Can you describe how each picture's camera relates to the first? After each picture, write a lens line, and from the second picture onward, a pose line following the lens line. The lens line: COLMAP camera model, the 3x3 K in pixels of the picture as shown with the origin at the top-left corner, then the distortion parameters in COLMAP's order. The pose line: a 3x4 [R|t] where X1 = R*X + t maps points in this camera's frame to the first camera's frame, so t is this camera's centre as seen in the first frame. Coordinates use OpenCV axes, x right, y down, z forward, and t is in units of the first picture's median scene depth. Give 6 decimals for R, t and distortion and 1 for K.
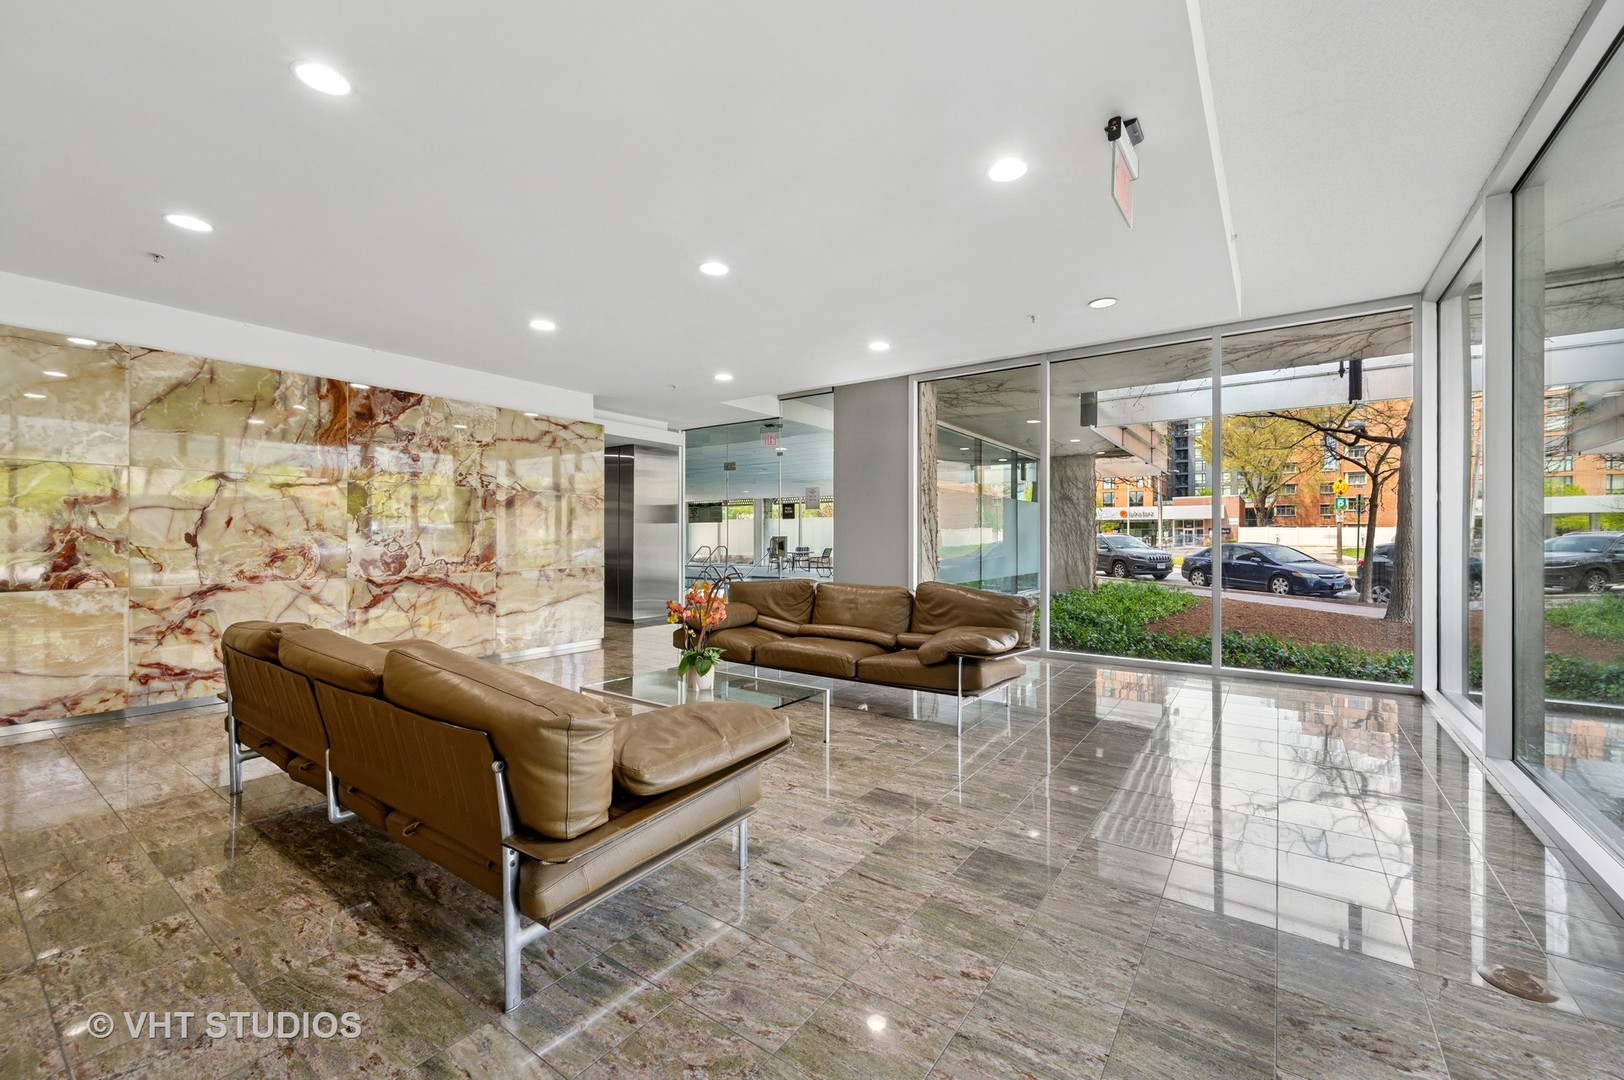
lens RADIAL K [[651.2, 0, 814.7], [0, 651.2, 540.5], [0, 0, 1]] dist [-0.001053, -0.000046]
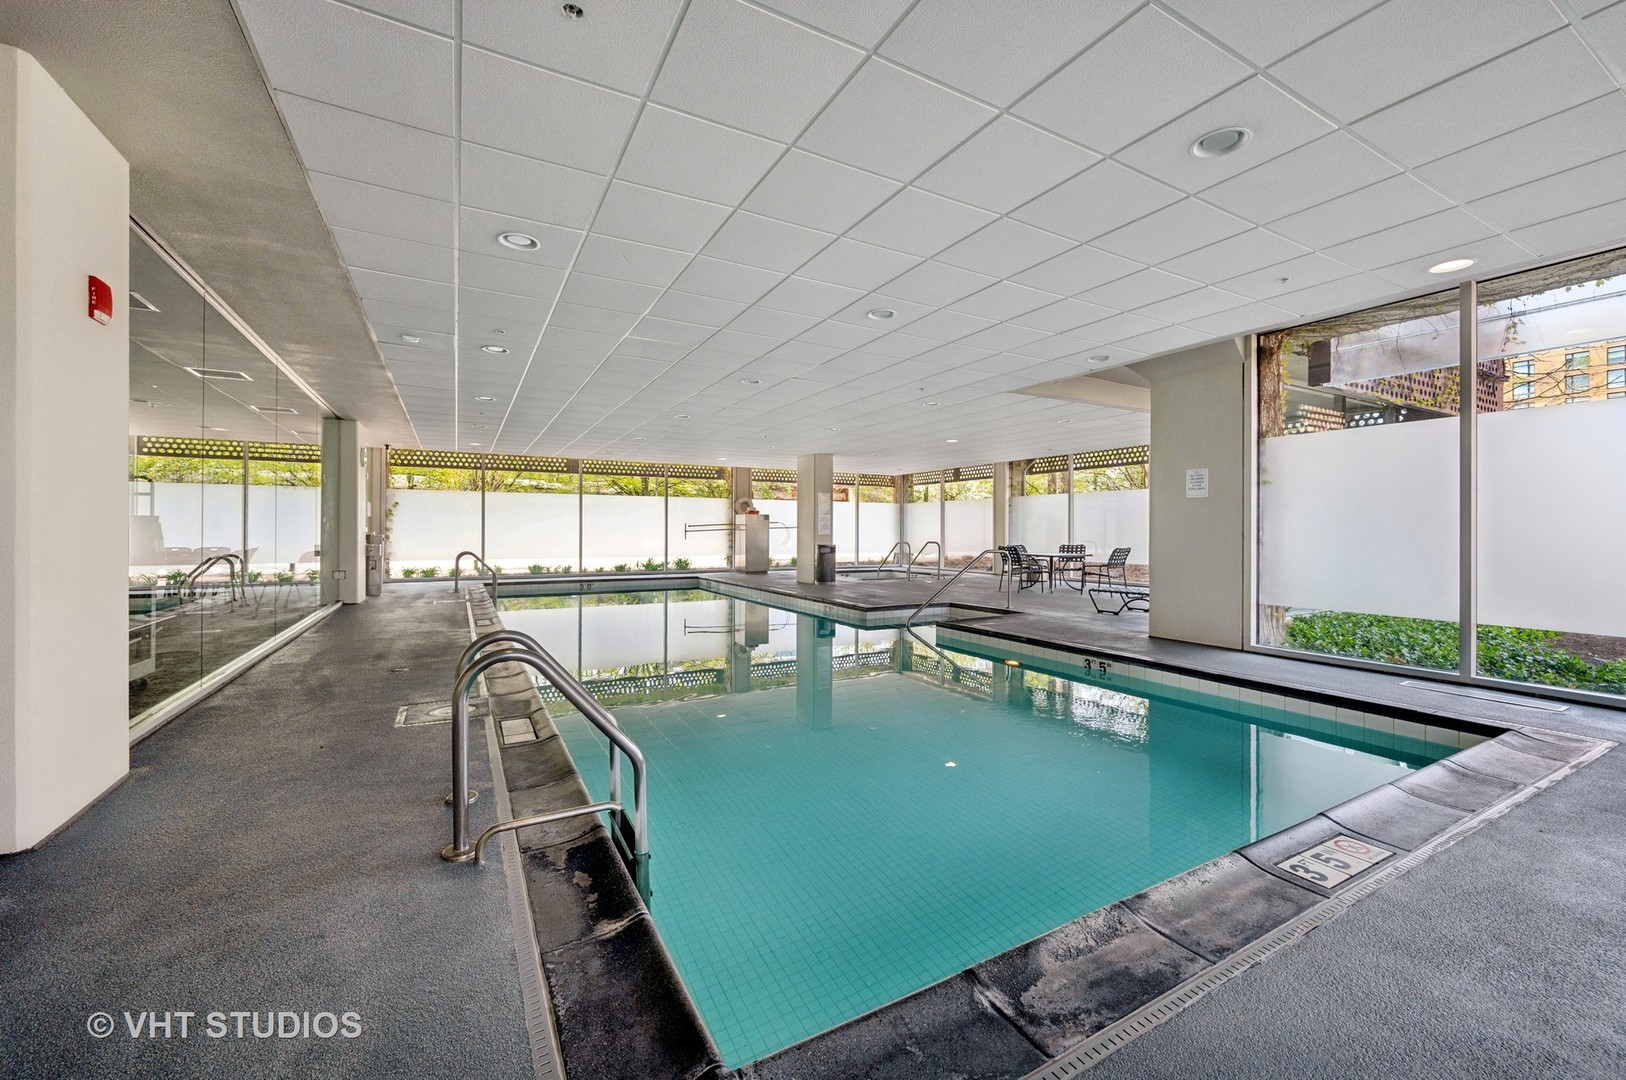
lens RADIAL K [[652.0, 0, 818.4], [0, 652.0, 535.1], [0, 0, 1]] dist [-0.001053, -0.000046]
pose [[0.906785, 0.012814, -0.421399, 0.019473], [-0.010204, 0.999912, 0.008448, -0.000754], [0.421470, -0.003360, 0.906836, 0.407217]]
